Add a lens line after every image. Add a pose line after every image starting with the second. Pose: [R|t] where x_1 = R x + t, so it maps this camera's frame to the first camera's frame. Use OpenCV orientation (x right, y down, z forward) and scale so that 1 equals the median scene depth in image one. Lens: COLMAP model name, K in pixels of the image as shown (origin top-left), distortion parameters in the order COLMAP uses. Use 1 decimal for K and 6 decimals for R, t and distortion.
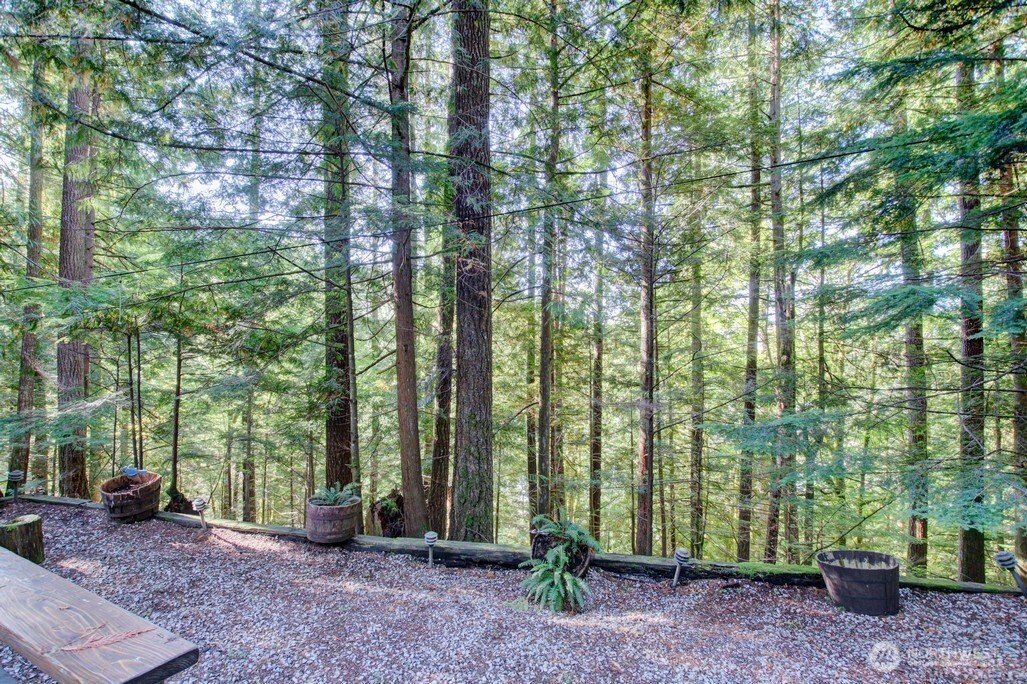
lens RADIAL K [[493.4, 0, 511.3], [0, 493.4, 351.0], [0, 0, 1]] dist [-0.000164, -0.014494]
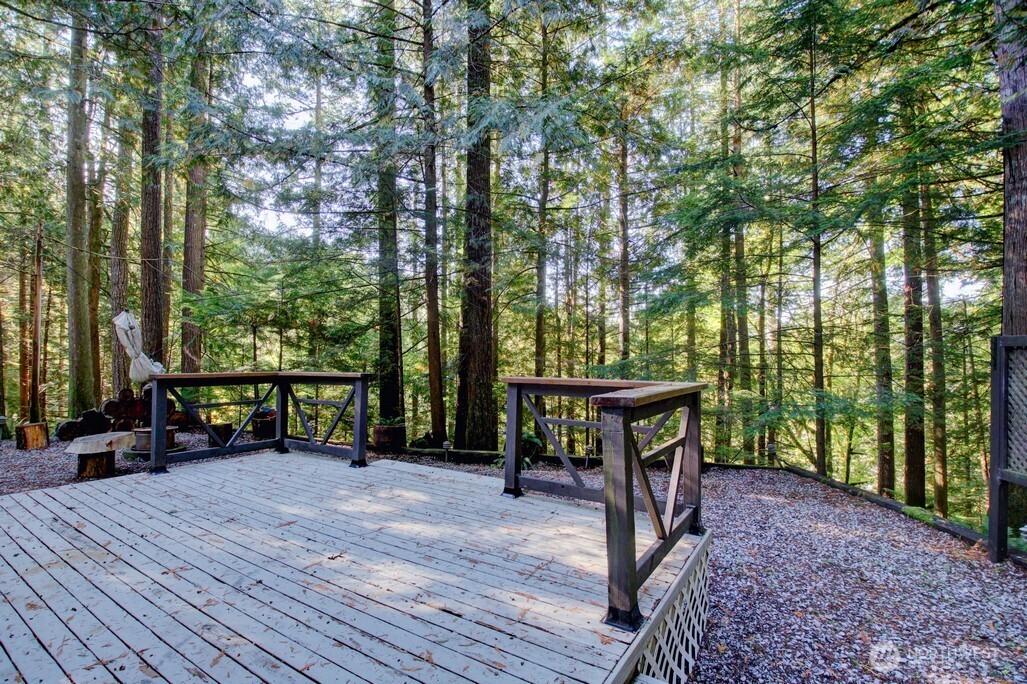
lens RADIAL K [[476.5, 0, 513.5], [0, 476.5, 342.0], [0, 0, 1]] dist [0.000160, 0.000003]
pose [[0.997714, -0.002005, -0.067541, 0.110284], [0.000170, 0.999631, -0.027162, 0.049334], [0.067571, 0.027088, 0.997347, -0.384322]]
